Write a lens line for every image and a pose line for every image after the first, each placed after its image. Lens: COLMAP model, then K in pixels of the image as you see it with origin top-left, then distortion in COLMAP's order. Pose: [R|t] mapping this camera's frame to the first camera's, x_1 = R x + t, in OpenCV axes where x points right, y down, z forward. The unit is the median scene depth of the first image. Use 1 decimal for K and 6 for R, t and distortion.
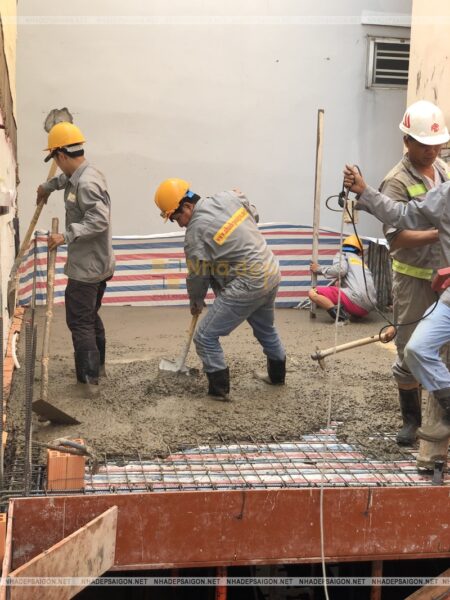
lens RADIAL K [[881.9, 0, 224.2], [0, 881.9, 297.2], [0, 0, 1]] dist [0.056850, 0.000000]
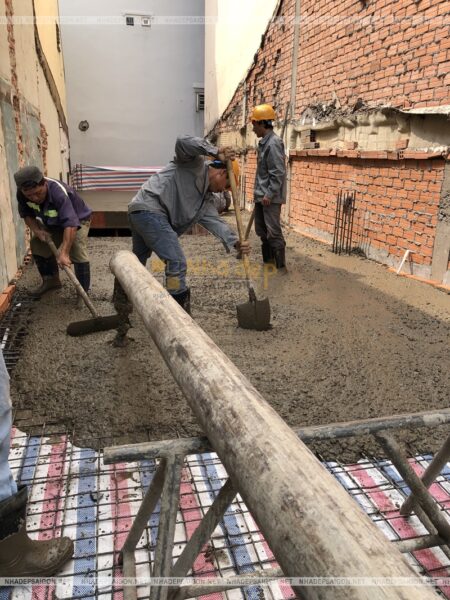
lens RADIAL K [[487.1, 0, 225.5], [0, 487.1, 290.0], [0, 0, 1]] dist [0.013126, 0.004274]
pose [[0.998645, -0.028272, 0.043681, 0.390482], [0.022218, 0.990821, 0.133340, 0.263457], [-0.047050, -0.132188, 0.990107, -1.351821]]
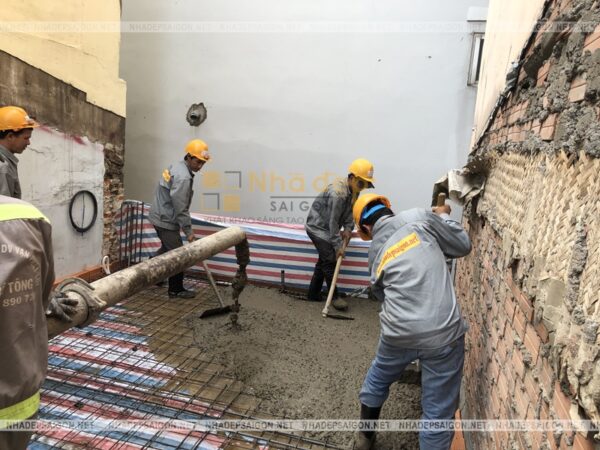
lens RADIAL K [[487.1, 0, 298.9], [0, 487.1, 223.9], [0, 0, 1]] dist [0.013126, 0.004274]
pose [[0.899762, 0.104859, -0.423595, 0.554641], [-0.102578, 0.994324, 0.028252, -0.171617], [0.424153, 0.018032, 0.905411, 0.965606]]
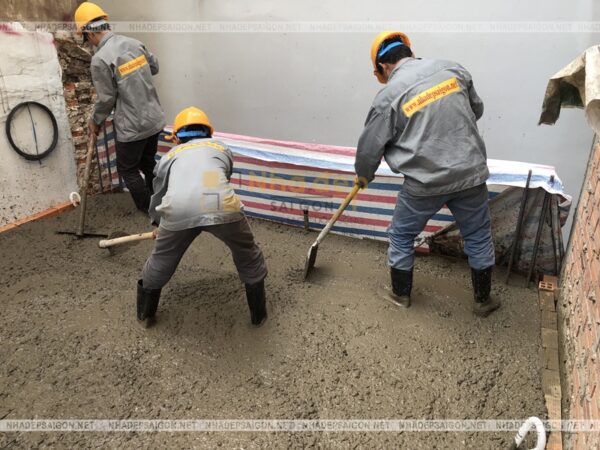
lens RADIAL K [[487.1, 0, 311.2], [0, 487.1, 220.9], [0, 0, 1]] dist [0.013126, 0.004274]
pose [[0.831674, 0.194356, -0.520138, 0.474092], [-0.061763, 0.963308, 0.261196, -0.219352], [0.551818, -0.185105, 0.813162, 1.350836]]
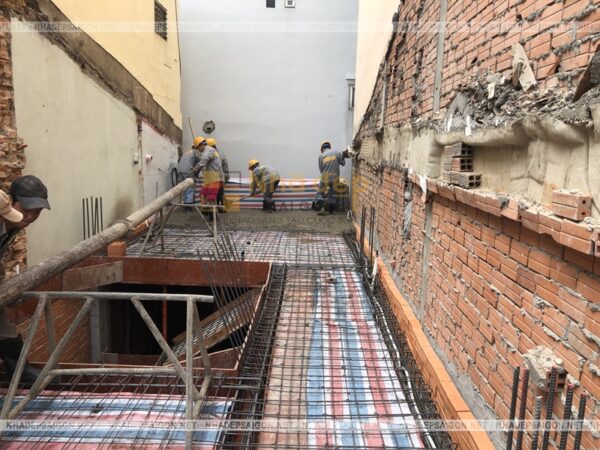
lens RADIAL K [[487.1, 0, 304.3], [0, 487.1, 223.0], [0, 0, 1]] dist [0.013126, 0.004274]
pose [[0.980131, 0.023552, -0.196950, 0.677482], [-0.022015, 0.999708, 0.009989, 0.069576], [0.197127, -0.005454, 0.980363, -0.406891]]
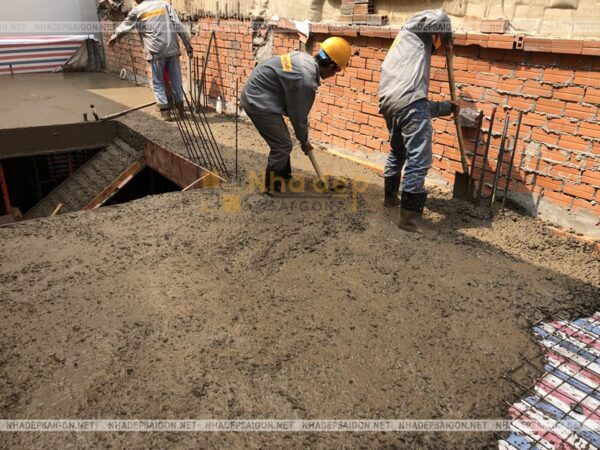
lens RADIAL K [[487.1, 0, 297.2], [0, 487.1, 223.0], [0, 0, 1]] dist [0.013126, 0.004274]
pose [[0.897649, -0.184614, 0.400180, 0.154338], [0.066832, 0.954554, 0.290449, 0.106975], [-0.435614, -0.233976, 0.869192, -0.593408]]
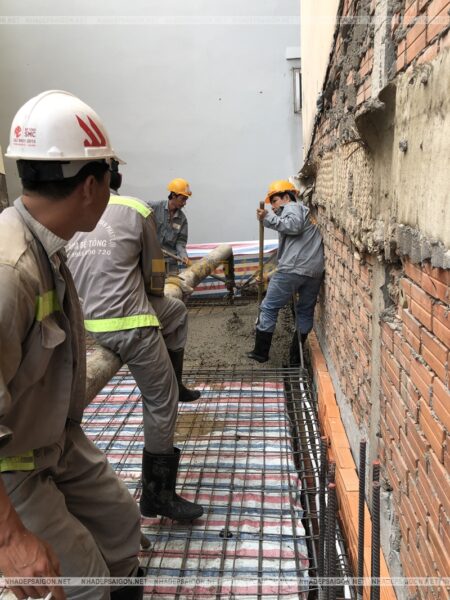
lens RADIAL K [[487.1, 0, 224.6], [0, 487.1, 296.2], [0, 0, 1]] dist [0.013126, 0.004274]
pose [[0.956718, -0.021232, -0.290242, 0.598834], [0.045947, 0.995846, 0.078607, -0.092460], [0.287368, -0.088541, 0.953719, 0.702454]]
